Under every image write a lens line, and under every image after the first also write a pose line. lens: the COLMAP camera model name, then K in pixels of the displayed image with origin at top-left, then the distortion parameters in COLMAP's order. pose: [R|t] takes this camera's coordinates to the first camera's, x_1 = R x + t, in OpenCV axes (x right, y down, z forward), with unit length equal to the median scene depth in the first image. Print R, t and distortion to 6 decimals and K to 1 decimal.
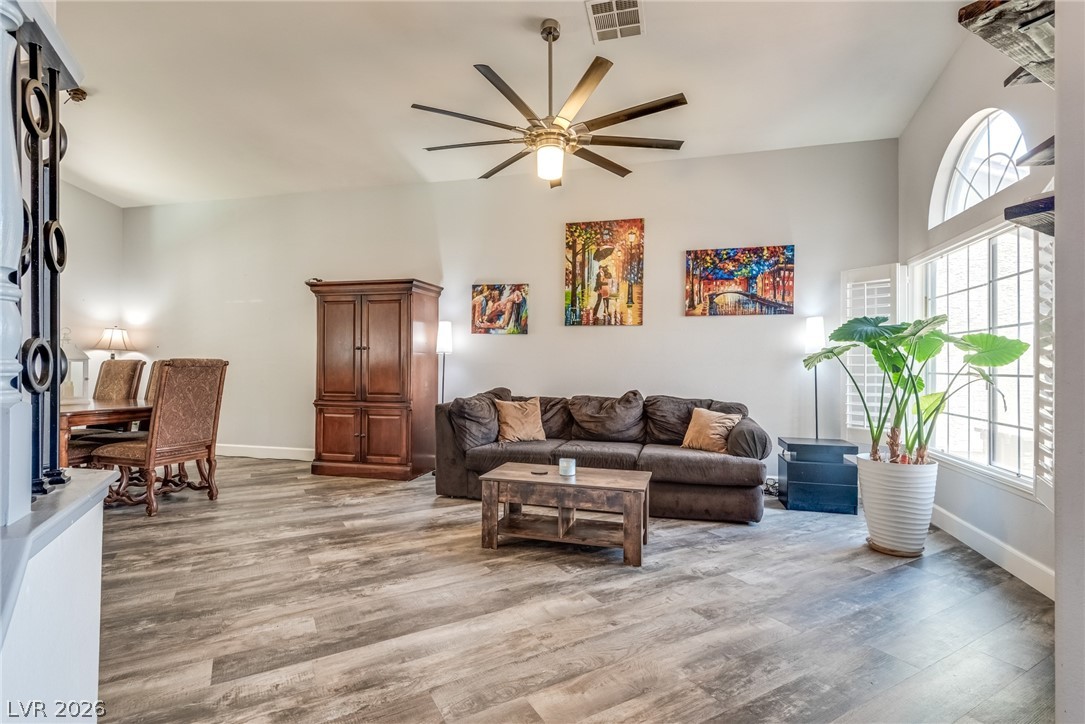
lens RADIAL K [[506.3, 0, 542.5], [0, 506.3, 362.0], [0, 0, 1]] dist [0.003560, -0.000607]
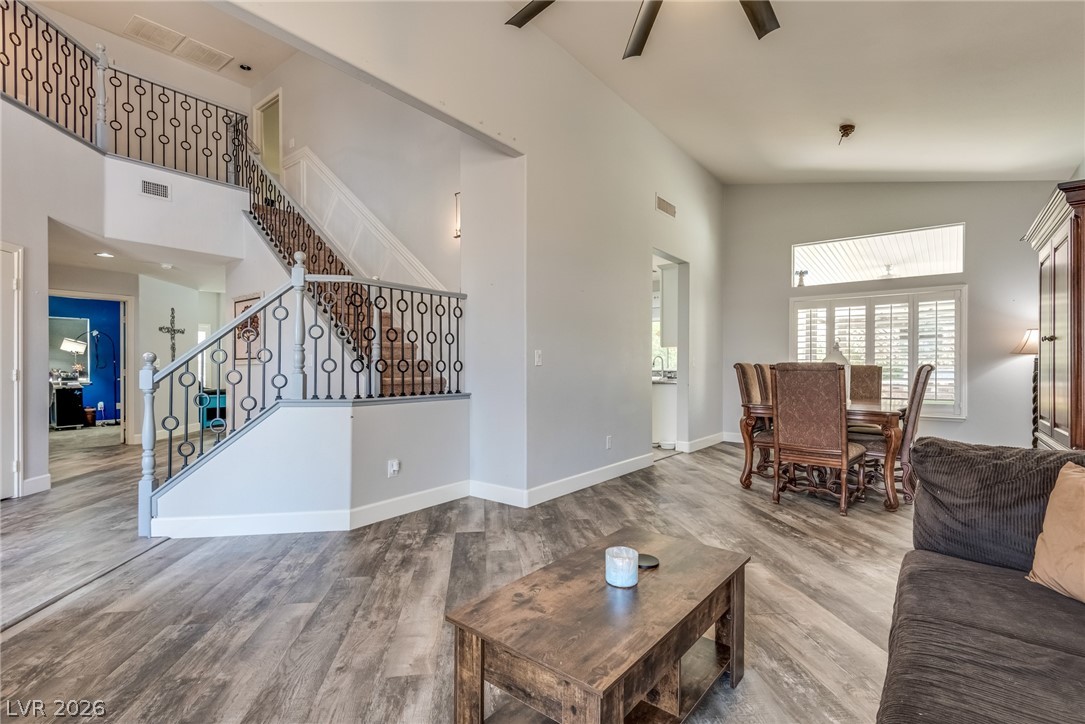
lens RADIAL K [[506.3, 0, 542.5], [0, 506.3, 362.0], [0, 0, 1]] dist [0.003560, -0.000607]
pose [[-0.376470, -0.009014, -0.926385, 0.924120], [-0.003430, 0.999959, -0.008336, 0.009330], [0.926422, 0.000039, -0.376486, 1.874823]]
